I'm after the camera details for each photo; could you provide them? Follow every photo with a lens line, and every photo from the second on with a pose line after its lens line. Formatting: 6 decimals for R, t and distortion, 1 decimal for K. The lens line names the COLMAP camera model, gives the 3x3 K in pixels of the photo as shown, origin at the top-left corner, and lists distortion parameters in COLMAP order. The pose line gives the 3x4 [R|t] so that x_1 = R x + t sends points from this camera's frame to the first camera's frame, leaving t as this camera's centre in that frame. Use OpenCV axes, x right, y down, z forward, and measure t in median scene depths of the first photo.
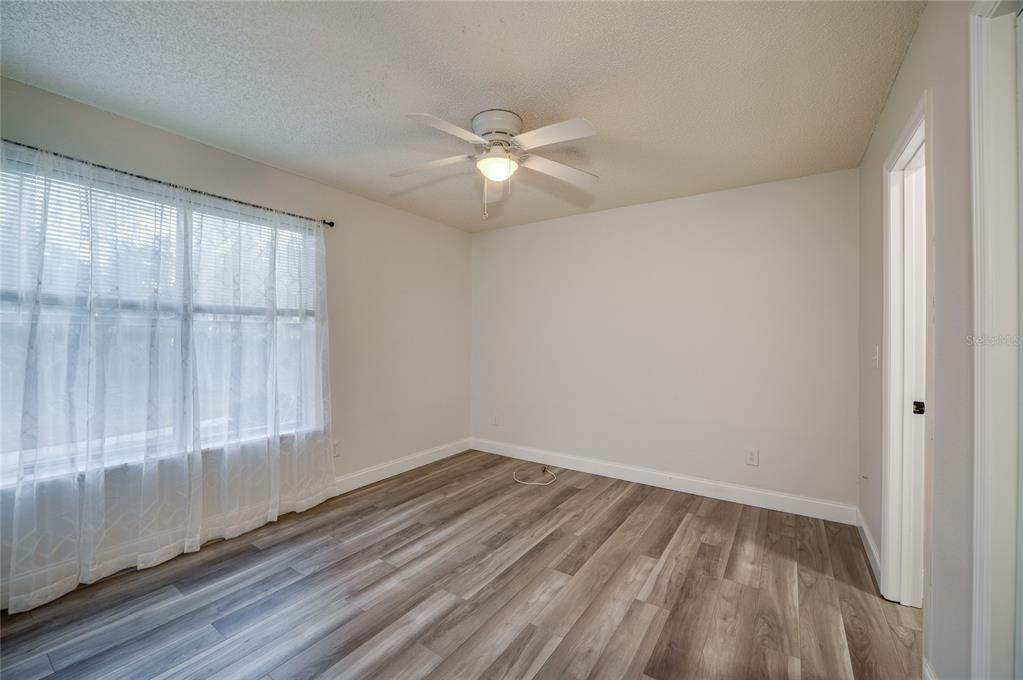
lens RADIAL K [[414.4, 0, 509.0], [0, 414.4, 337.9], [0, 0, 1]] dist [-0.010488, -0.000301]
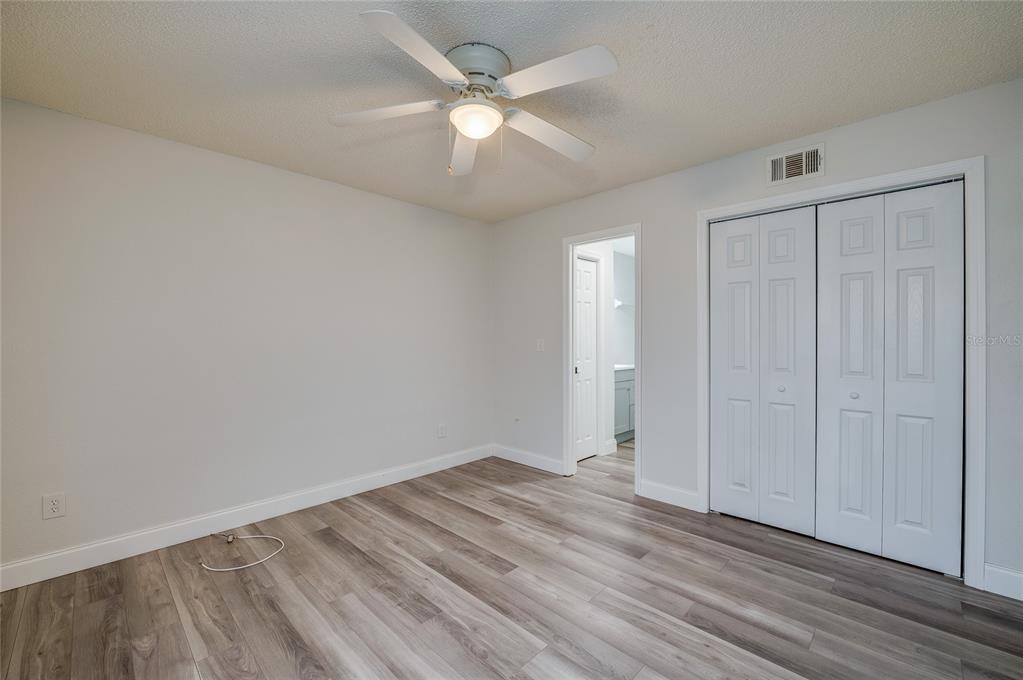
lens RADIAL K [[414.4, 0, 507.1], [0, 414.4, 338.4], [0, 0, 1]] dist [-0.010488, -0.000301]
pose [[0.167238, -0.007993, 0.985884, -0.668892], [-0.000382, 0.999967, 0.008172, 0.001184], [-0.985917, -0.001743, 0.167229, 0.668012]]
